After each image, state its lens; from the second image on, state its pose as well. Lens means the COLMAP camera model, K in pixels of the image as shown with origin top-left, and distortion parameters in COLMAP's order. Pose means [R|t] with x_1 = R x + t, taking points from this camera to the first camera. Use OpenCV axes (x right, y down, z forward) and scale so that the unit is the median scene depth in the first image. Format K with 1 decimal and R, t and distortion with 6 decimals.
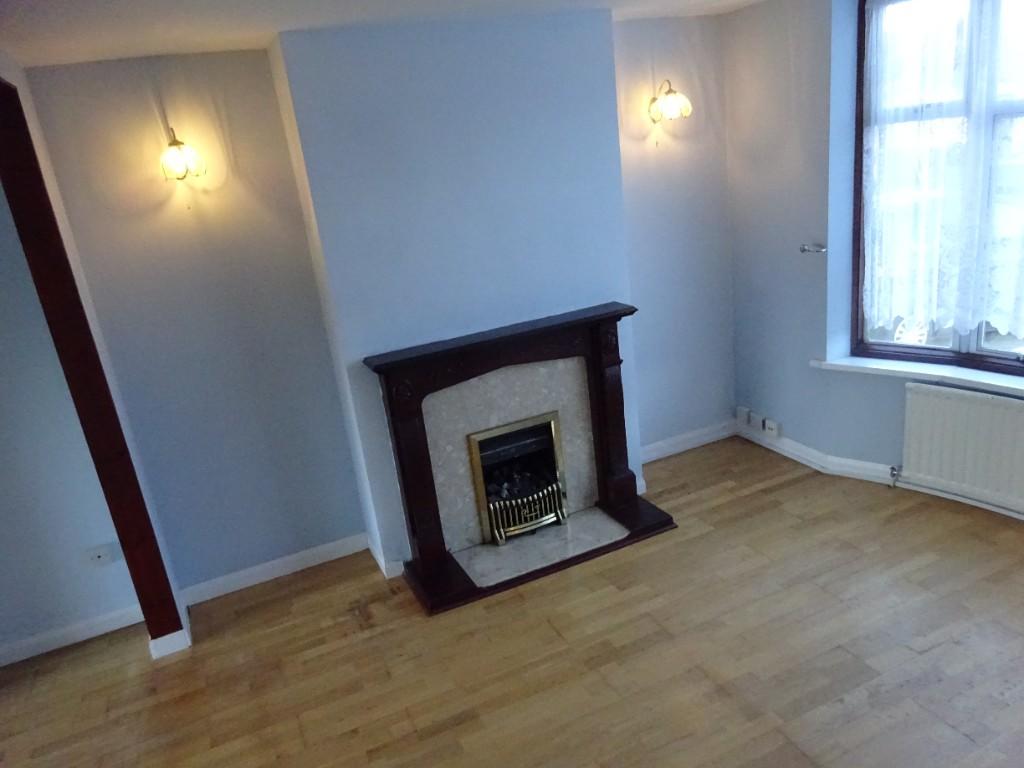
lens RADIAL K [[755.2, 0, 512.9], [0, 755.2, 386.9], [0, 0, 1]] dist [0.013429, -0.012862]
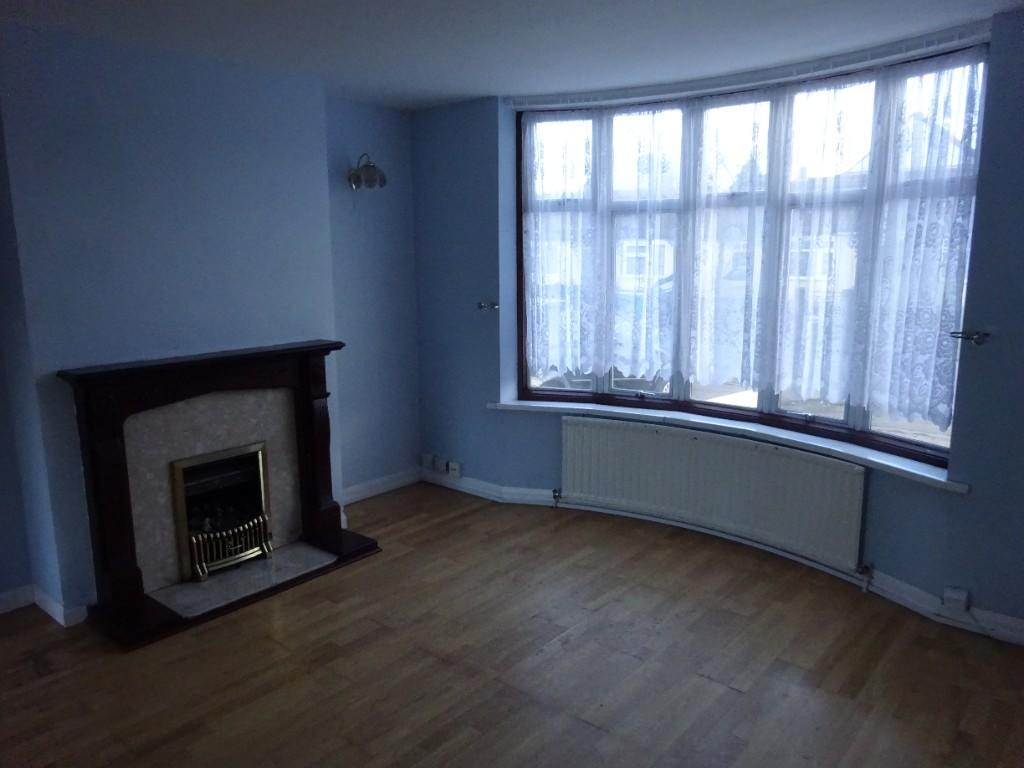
lens RADIAL K [[755.2, 0, 512.4], [0, 755.2, 384.6], [0, 0, 1]] dist [0.013429, -0.012862]
pose [[0.896674, 0.030626, 0.441632, -0.097469], [0.040838, 0.987628, -0.151404, 0.128765], [-0.440805, 0.153795, 0.884329, -0.056567]]
